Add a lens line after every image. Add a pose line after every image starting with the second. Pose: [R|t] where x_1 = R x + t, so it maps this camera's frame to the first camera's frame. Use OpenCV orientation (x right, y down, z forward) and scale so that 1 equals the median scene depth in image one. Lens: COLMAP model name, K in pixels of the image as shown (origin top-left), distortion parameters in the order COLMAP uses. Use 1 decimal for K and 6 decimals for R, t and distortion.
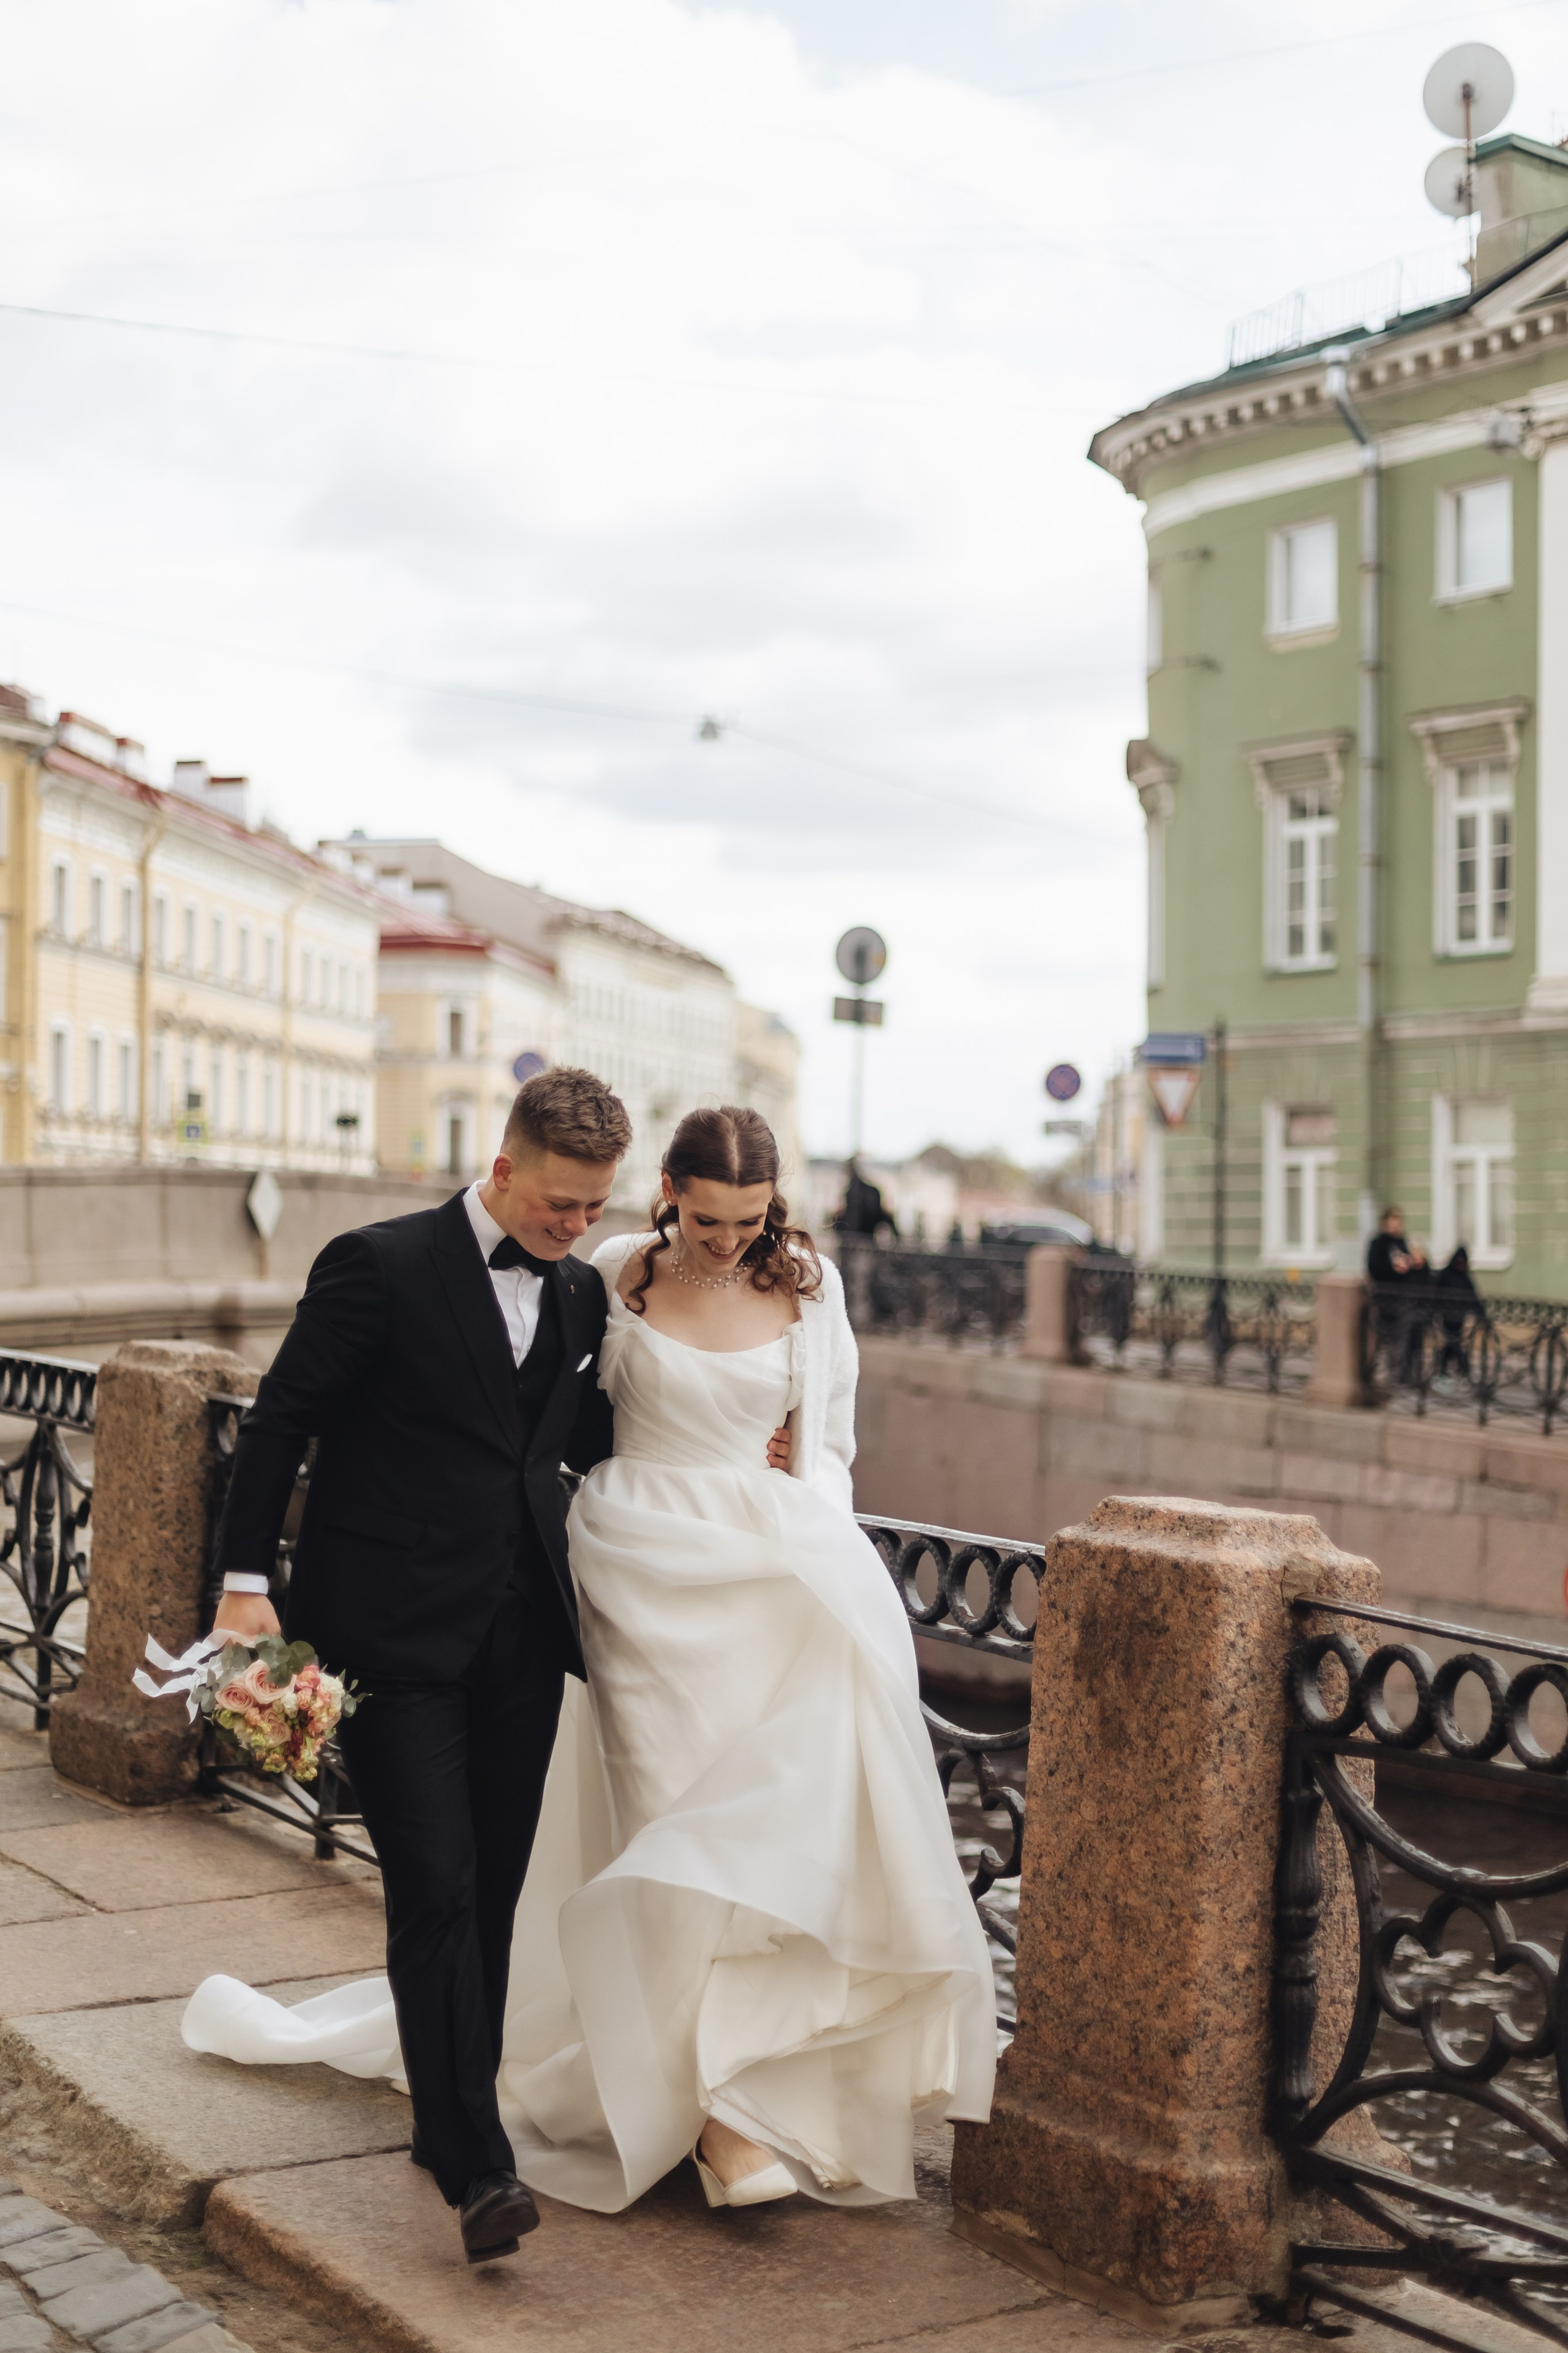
lens RADIAL K [[3356.7, 0, 834.2], [0, 3356.7, 1173.6], [0, 0, 1]] dist [0.018050, 0.000000]
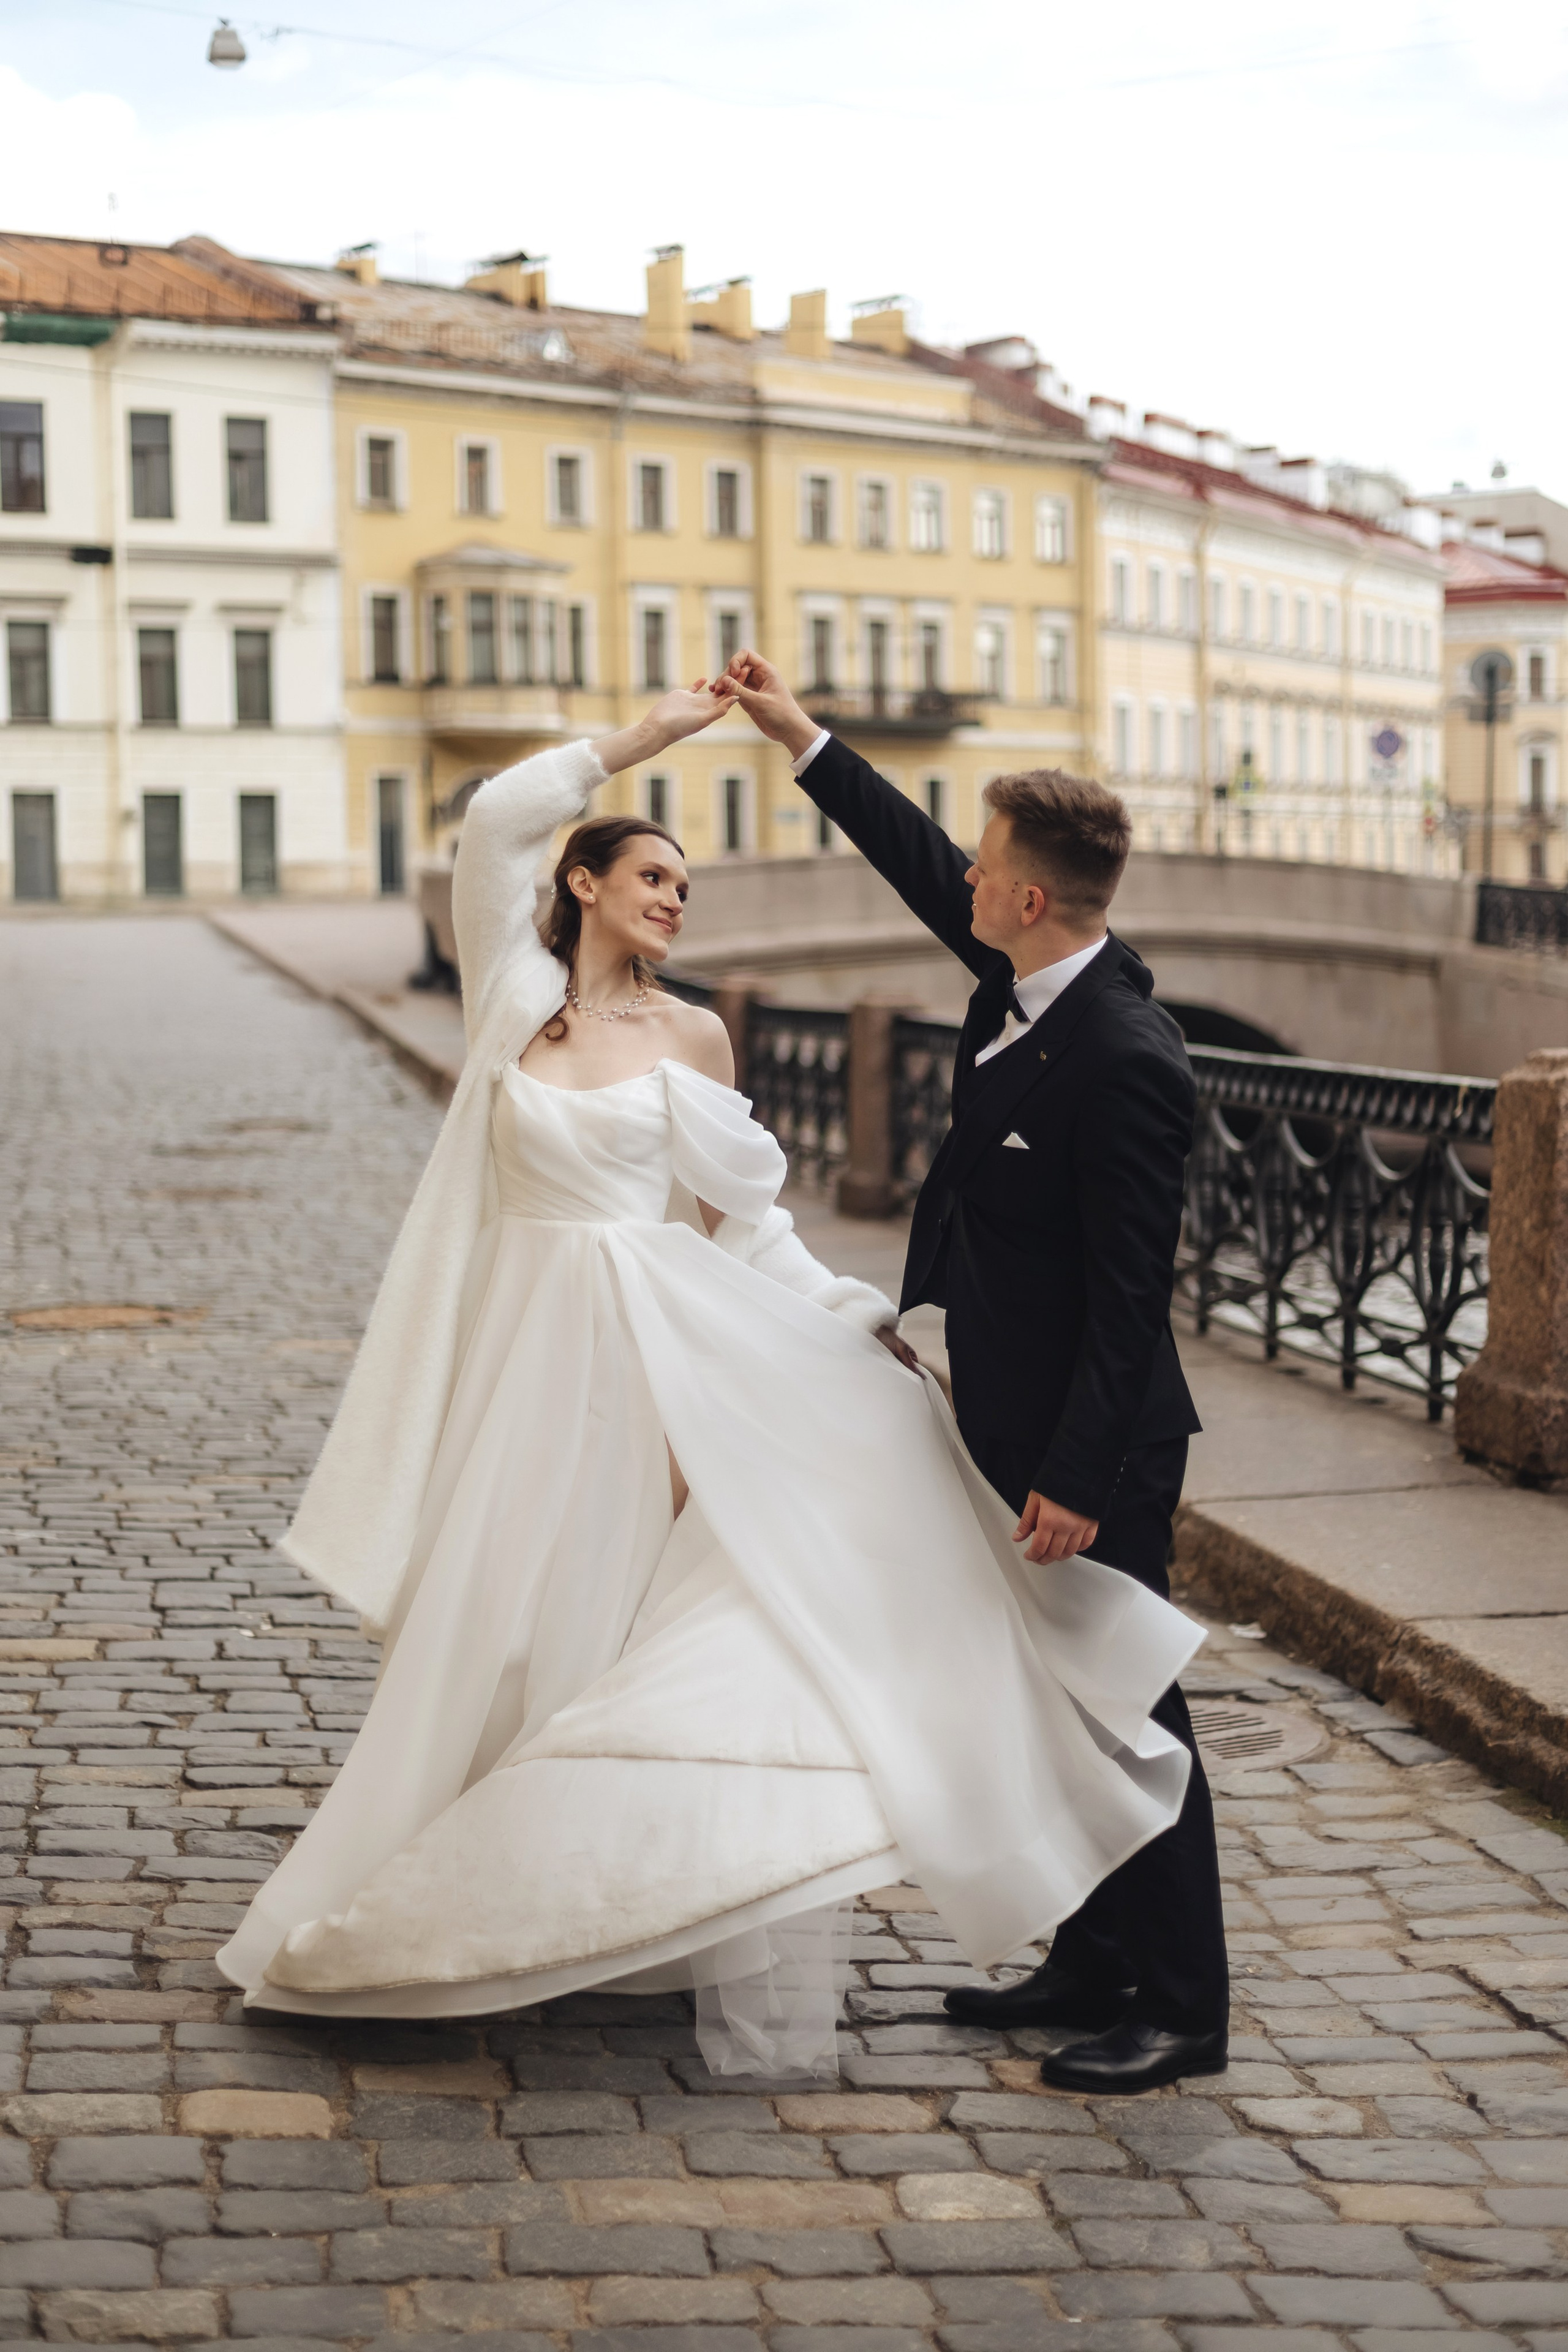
lens RADIAL K [[3743.8, 0, 789.6], [0, 3743.8, 1179.4], [0, 0, 1]] dist [0.034566, 0.000000]
pose [[0.927074, 0.006852, -0.374816, 0.410315], [0.031509, 0.994871, 0.096122, -0.019113], [0.373552, -0.100923, 0.922103, -0.713997]]
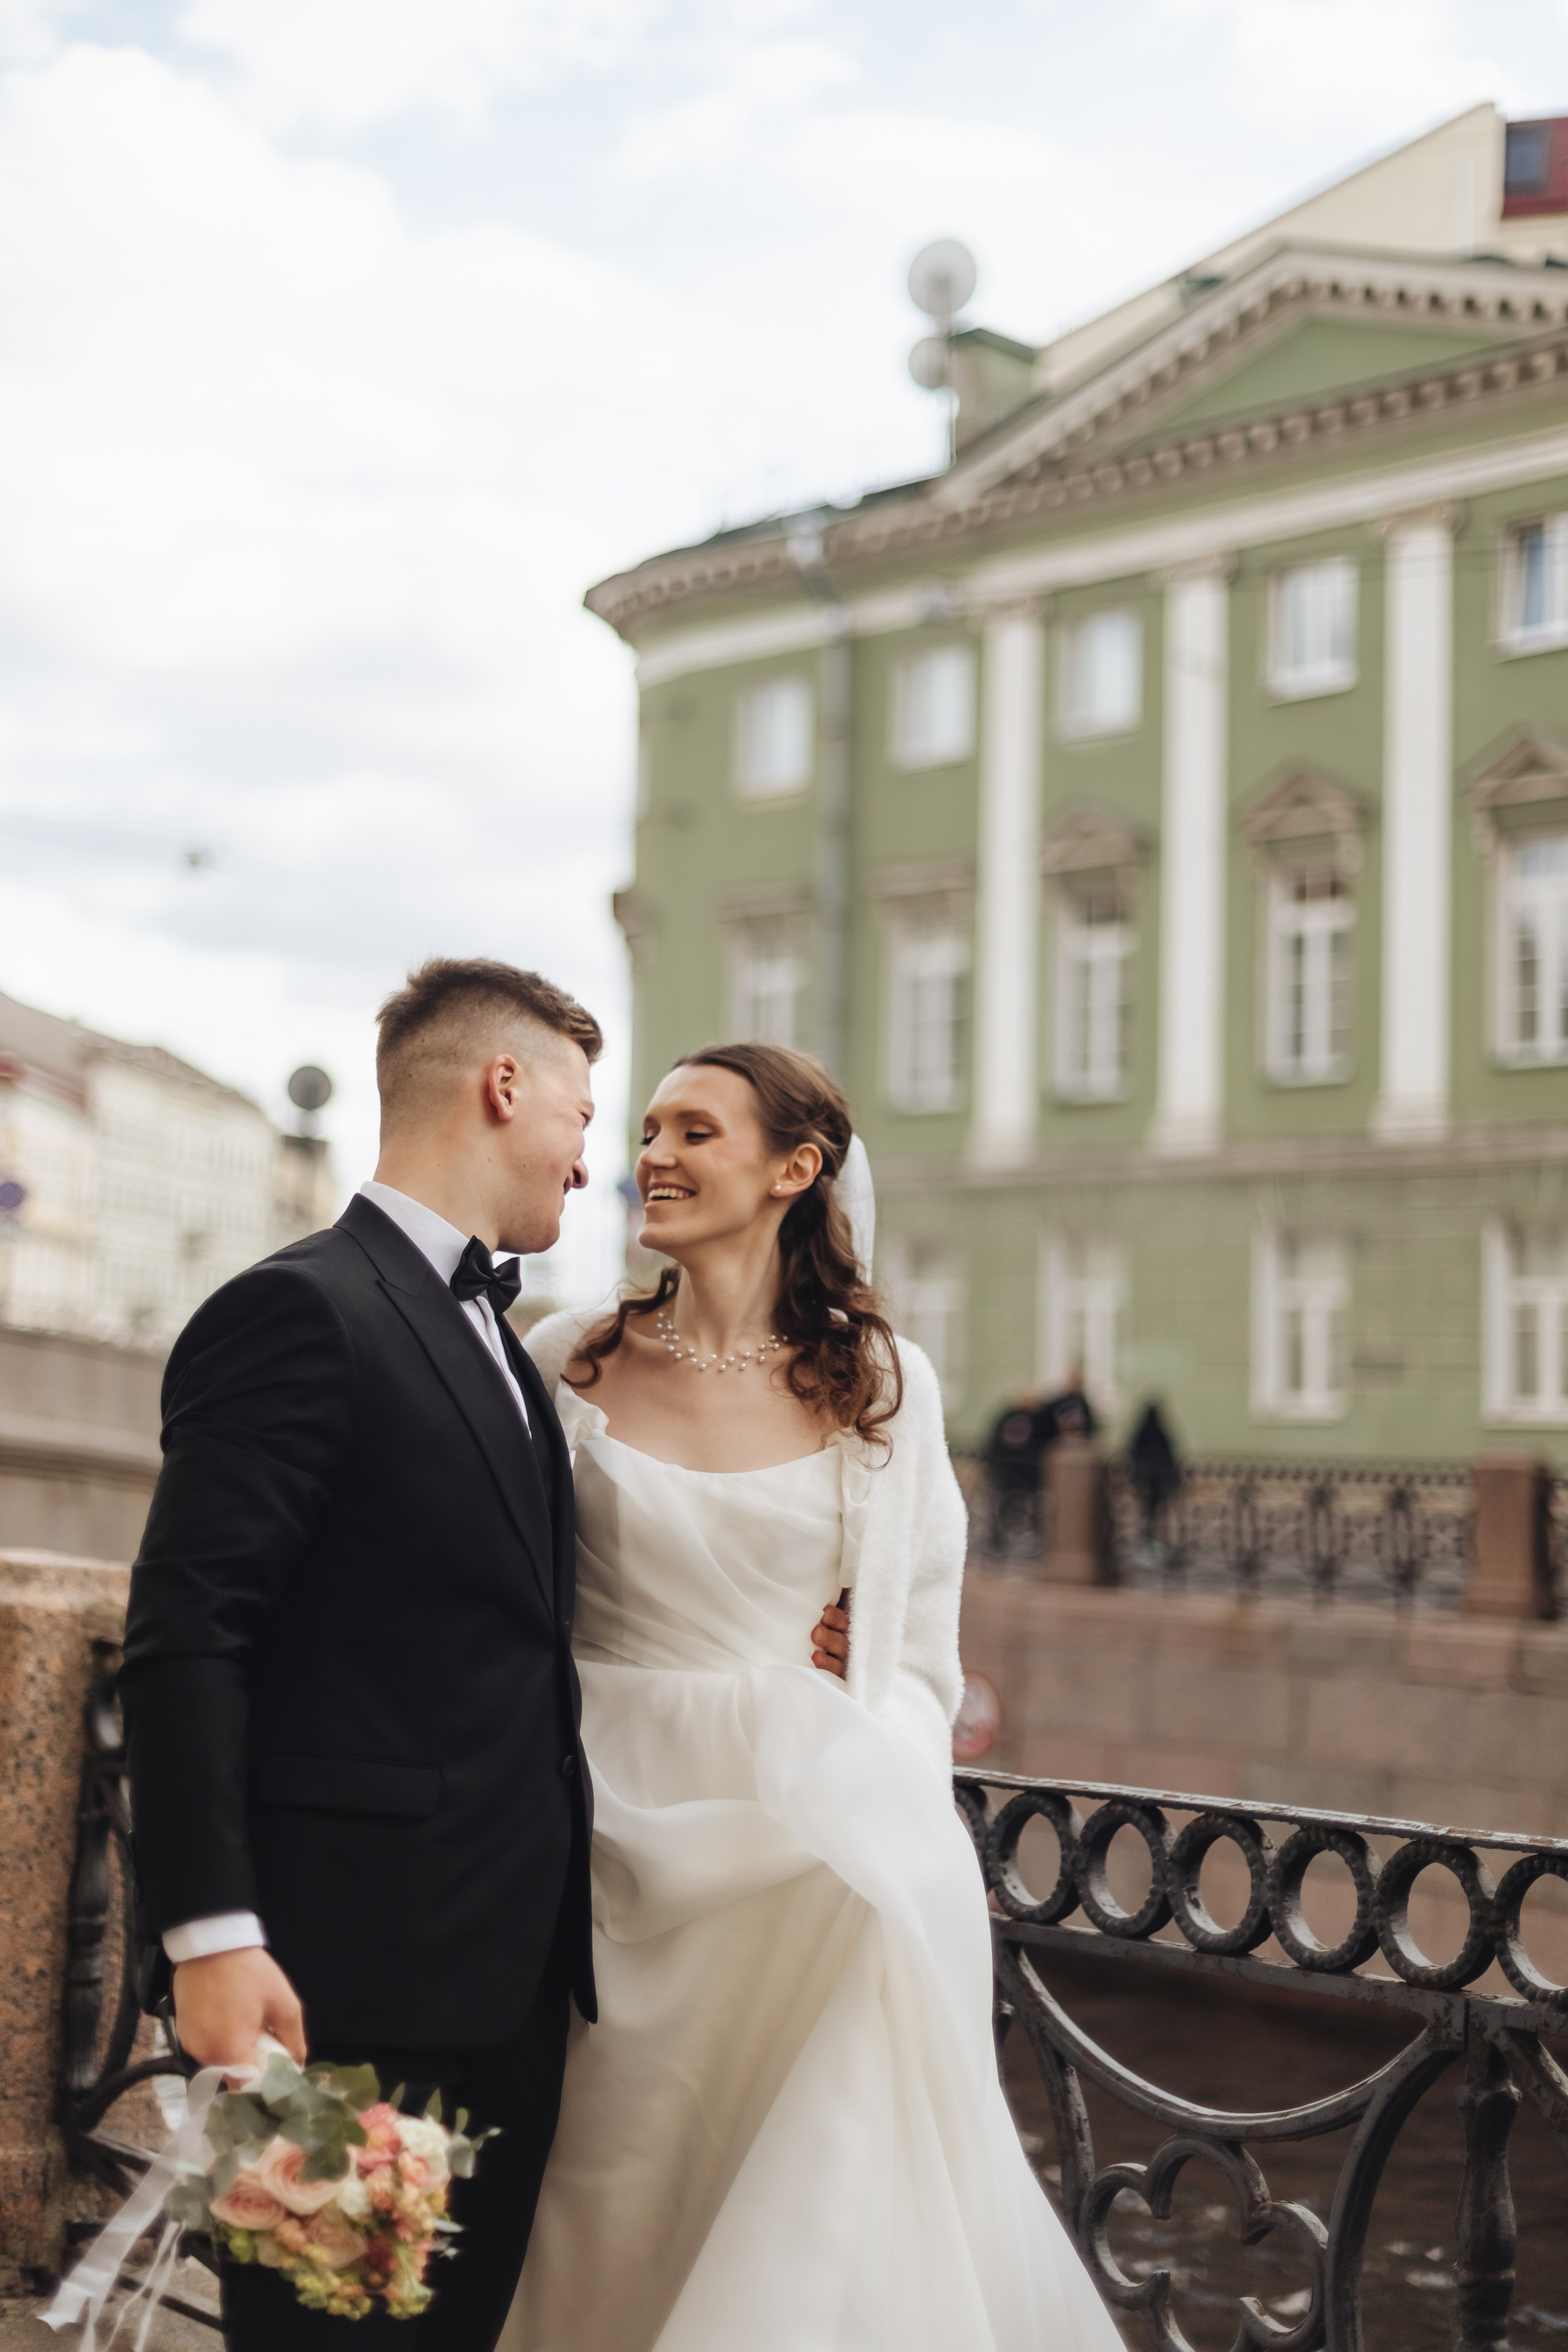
lens RADIAL K [[3355.5, 0, 777.3], [0, 3355.5, 1160.8], [0, 0, 1]] dist [0.018050, 0.000000]
pose [[0.993227, 0.025255, 0.113409, 0.030026], [-0.019947, 0.998662, -0.047703, 0.002174], [-0.114462, 0.045117, 0.992403, -0.018444]]
